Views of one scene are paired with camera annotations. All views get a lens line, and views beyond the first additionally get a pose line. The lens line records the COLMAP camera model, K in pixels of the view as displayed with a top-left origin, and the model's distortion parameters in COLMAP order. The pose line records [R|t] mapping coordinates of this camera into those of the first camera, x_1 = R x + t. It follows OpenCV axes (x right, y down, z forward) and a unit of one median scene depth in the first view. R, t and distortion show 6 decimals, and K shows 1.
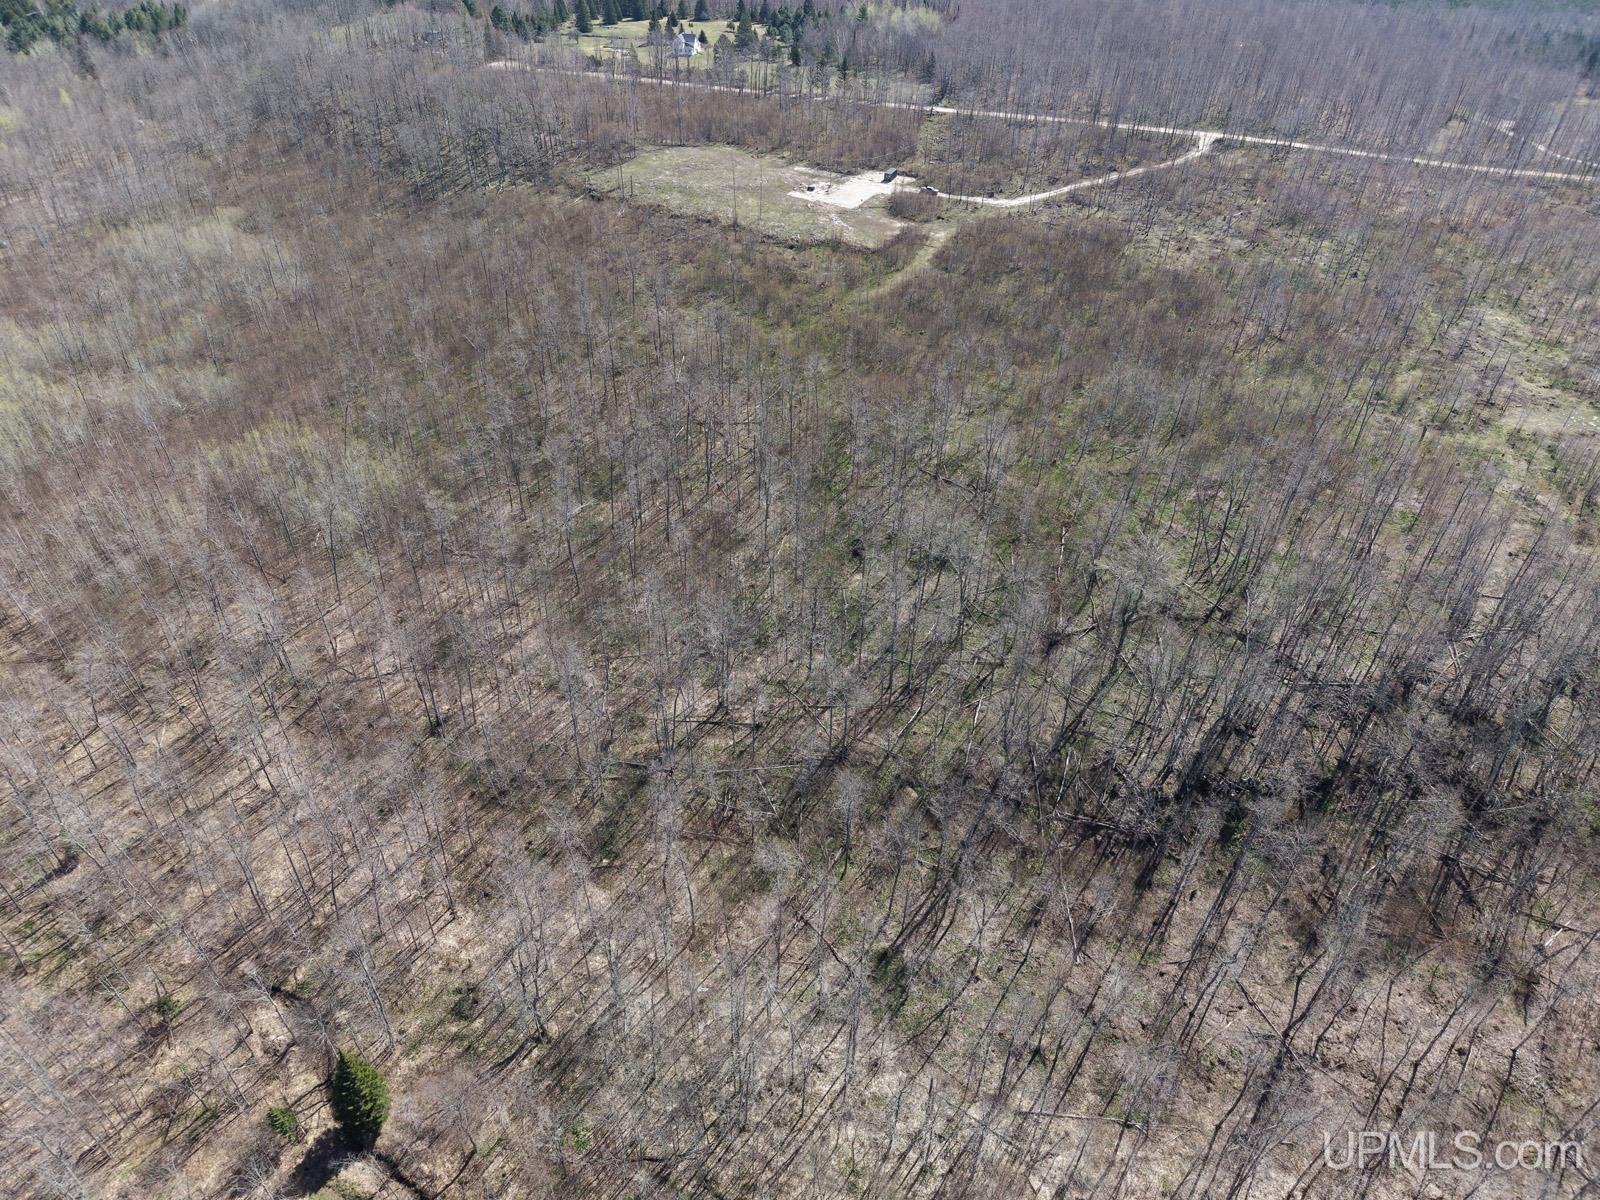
lens RADIAL K [[1093.8, 0, 800.0], [0, 1093.8, 600.0], [0, 0, 1]] dist [0.043896, -0.051725]
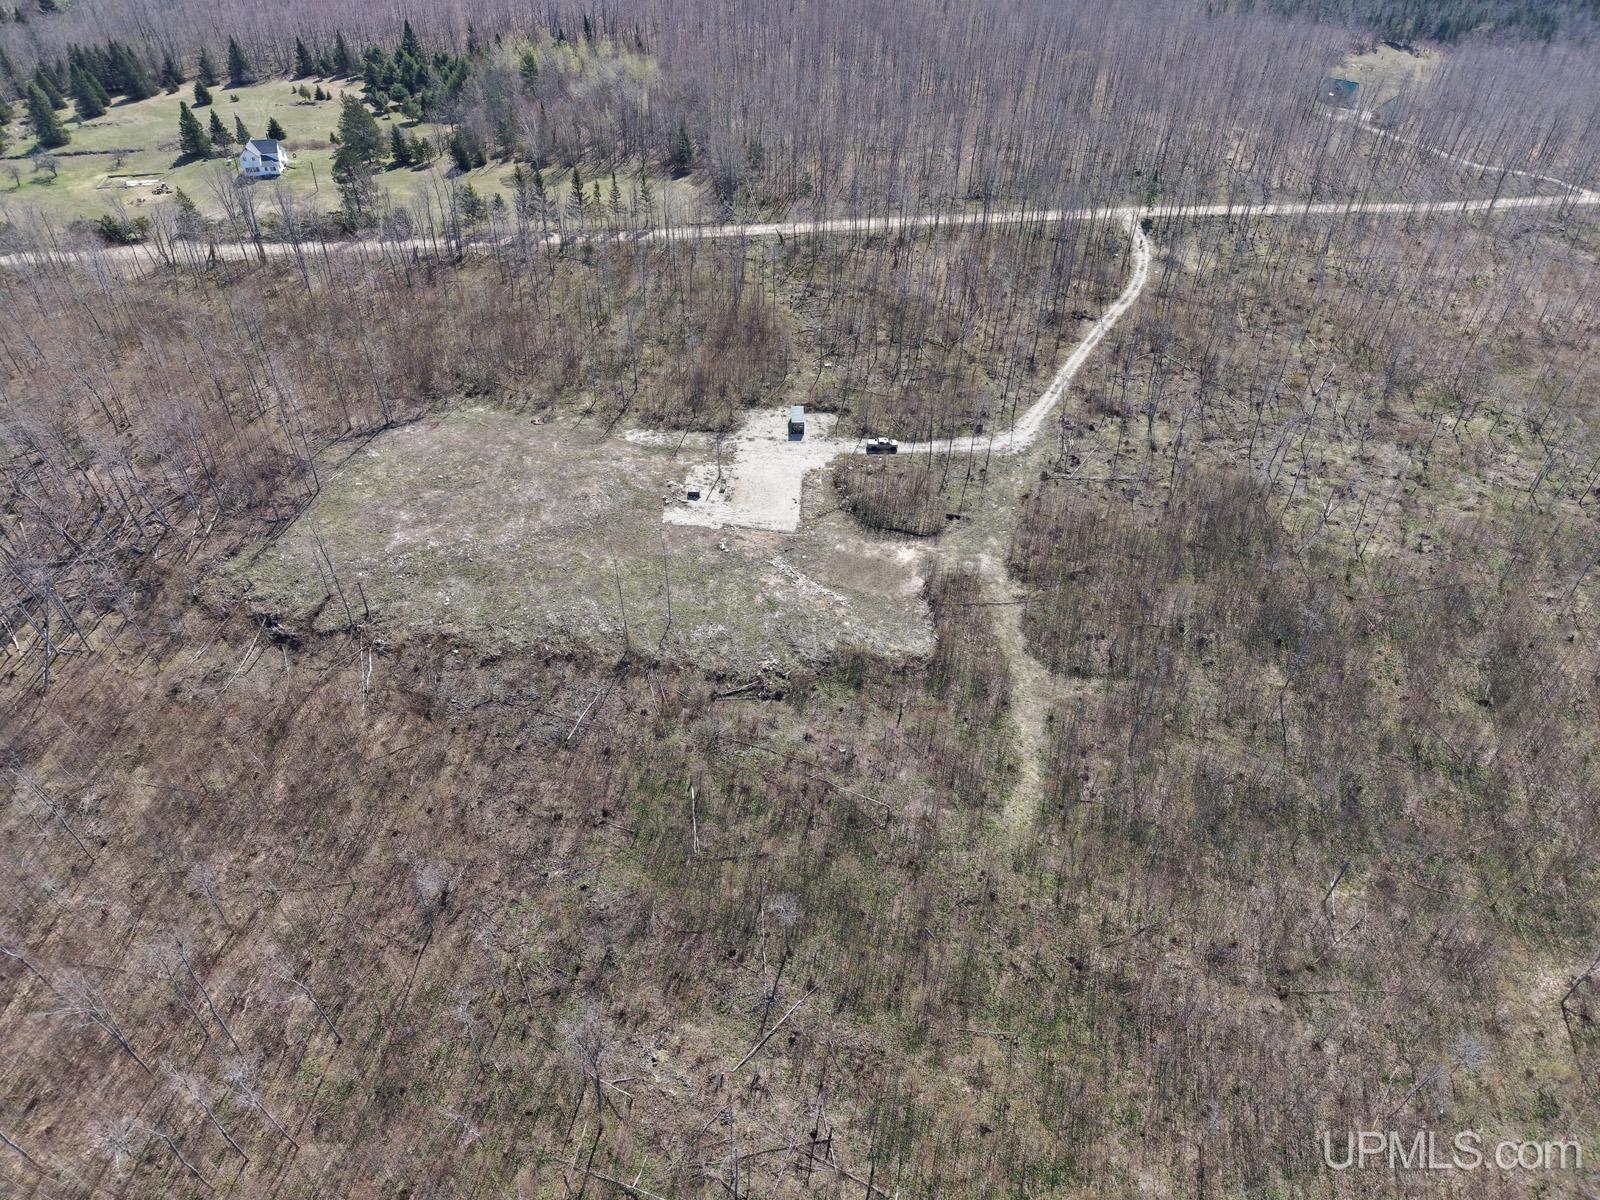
lens RADIAL K [[1065.3, 0, 796.9], [0, 1065.3, 607.6], [0, 0, 1]] dist [0.026183, -0.018854]
pose [[0.910170, -0.273488, 0.311120, -0.230889], [0.249665, 0.961501, 0.114816, -0.689690], [-0.330543, -0.026826, 0.943410, 0.906890]]
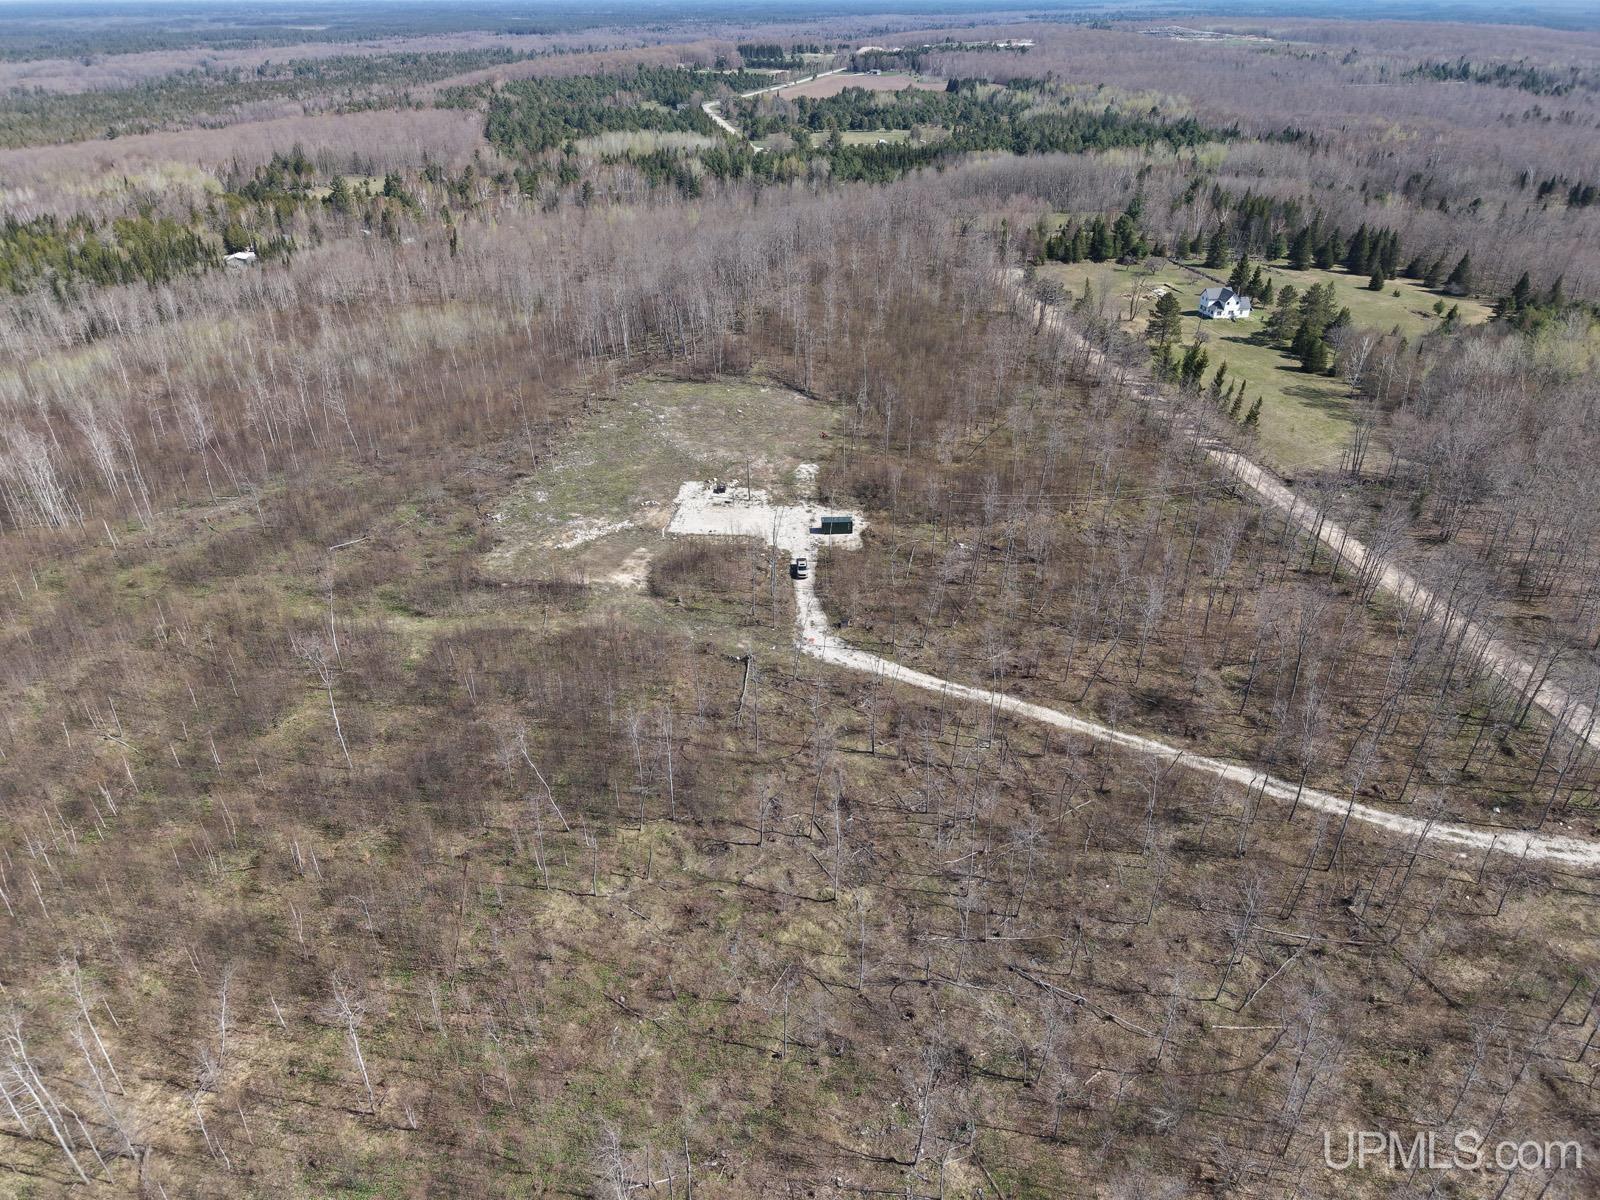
lens RADIAL K [[1065.3, 0, 796.9], [0, 1065.3, 607.6], [0, 0, 1]] dist [0.026183, -0.018854]
pose [[0.417610, 0.454017, -0.787065, 1.038761], [-0.551358, 0.815132, 0.177662, -0.851312], [0.722223, 0.359761, 0.590733, 1.282010]]
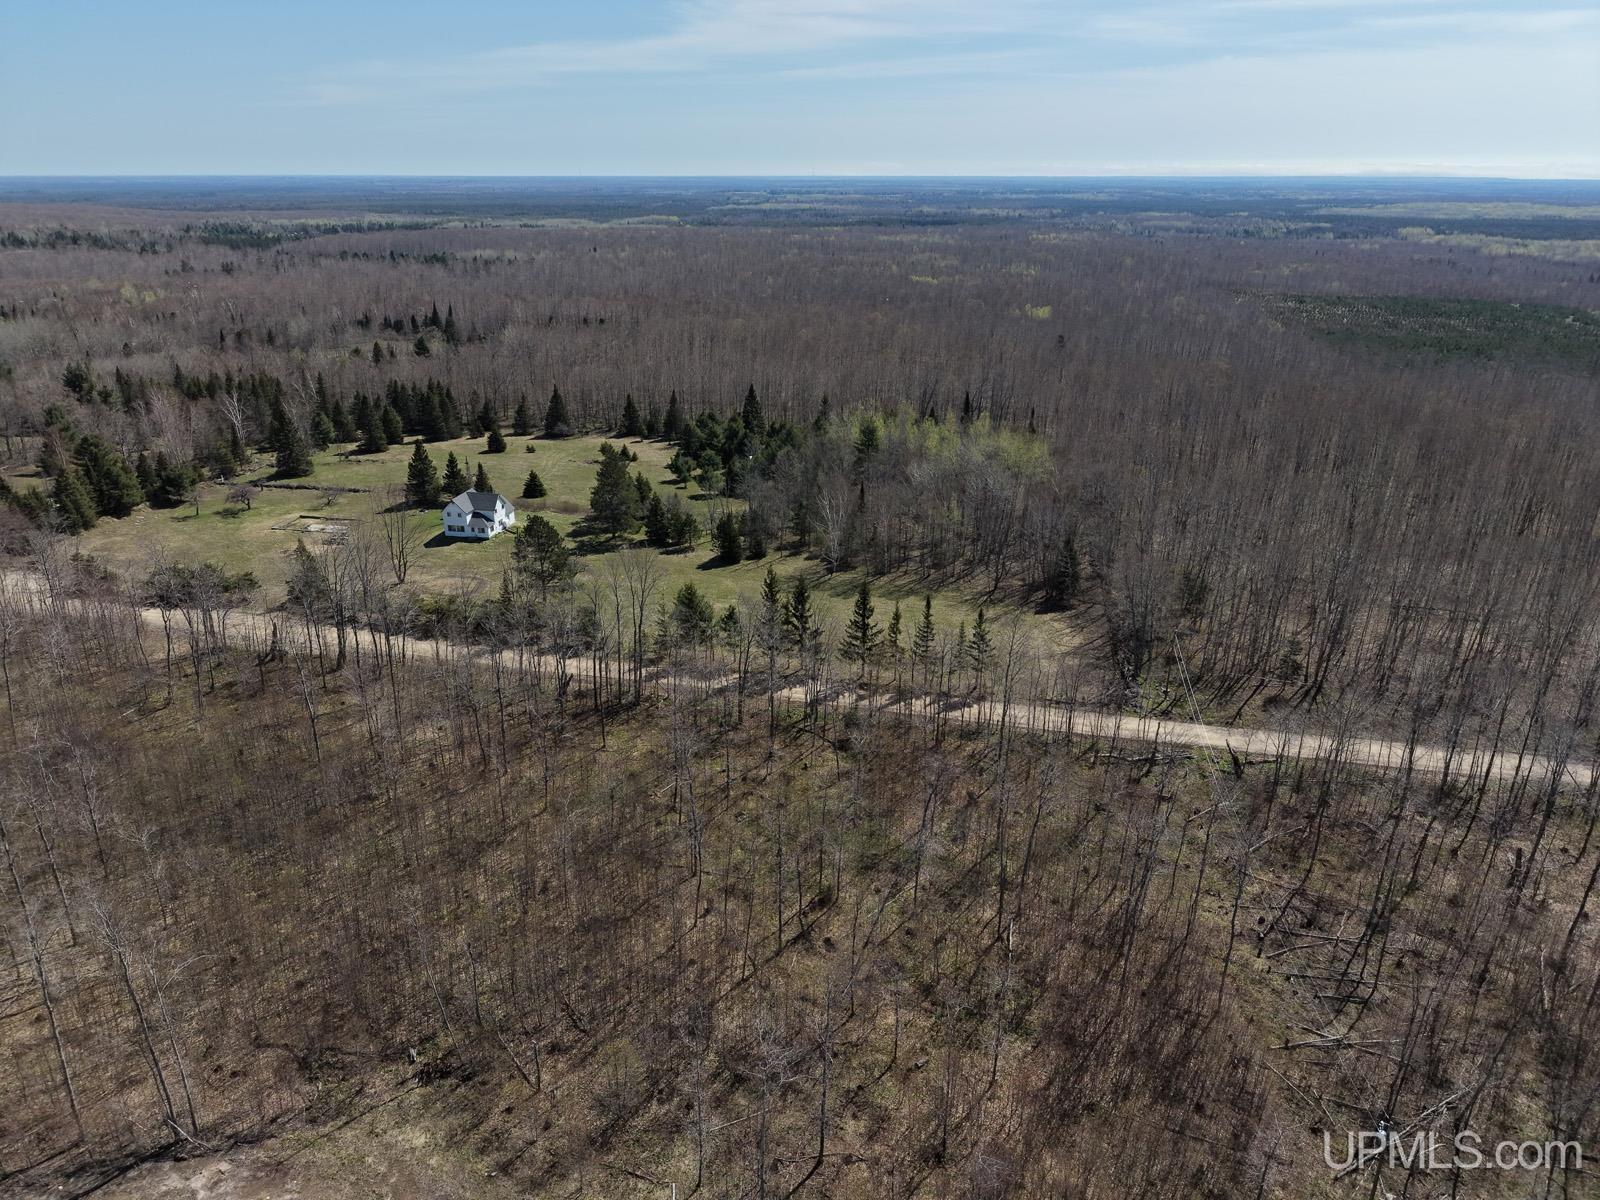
lens RADIAL K [[1065.3, 0, 796.9], [0, 1065.3, 607.6], [0, 0, 1]] dist [0.026183, -0.018854]
pose [[0.998394, -0.021342, 0.052470, 0.000627], [0.034658, 0.962841, -0.267837, -0.920518], [-0.044804, 0.269226, 0.962034, 1.567467]]
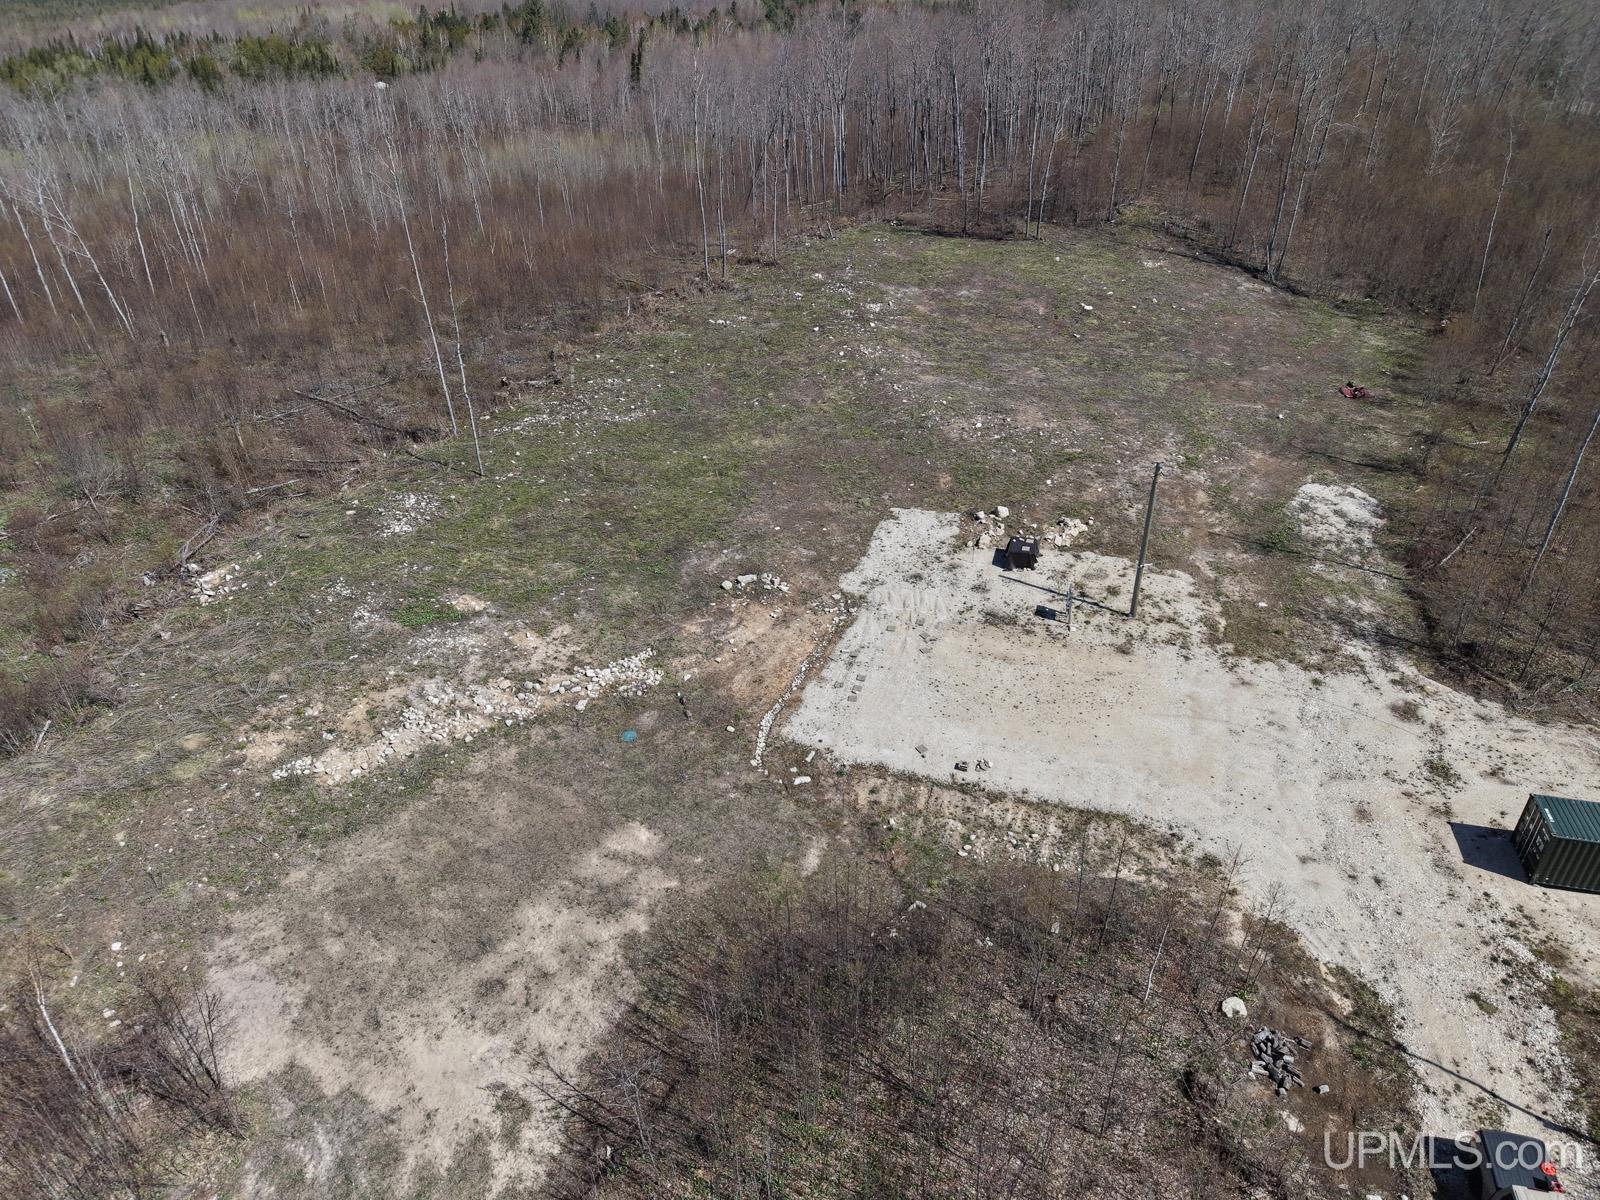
lens RADIAL K [[1069.2, 0, 803.0], [0, 1069.2, 603.9], [0, 0, 1]] dist [0.033149, -0.036098]
pose [[0.175496, 0.520431, -0.835675, 0.283677], [-0.590749, 0.734710, 0.333492, -0.760180], [0.787538, 0.435148, 0.436383, 1.683652]]
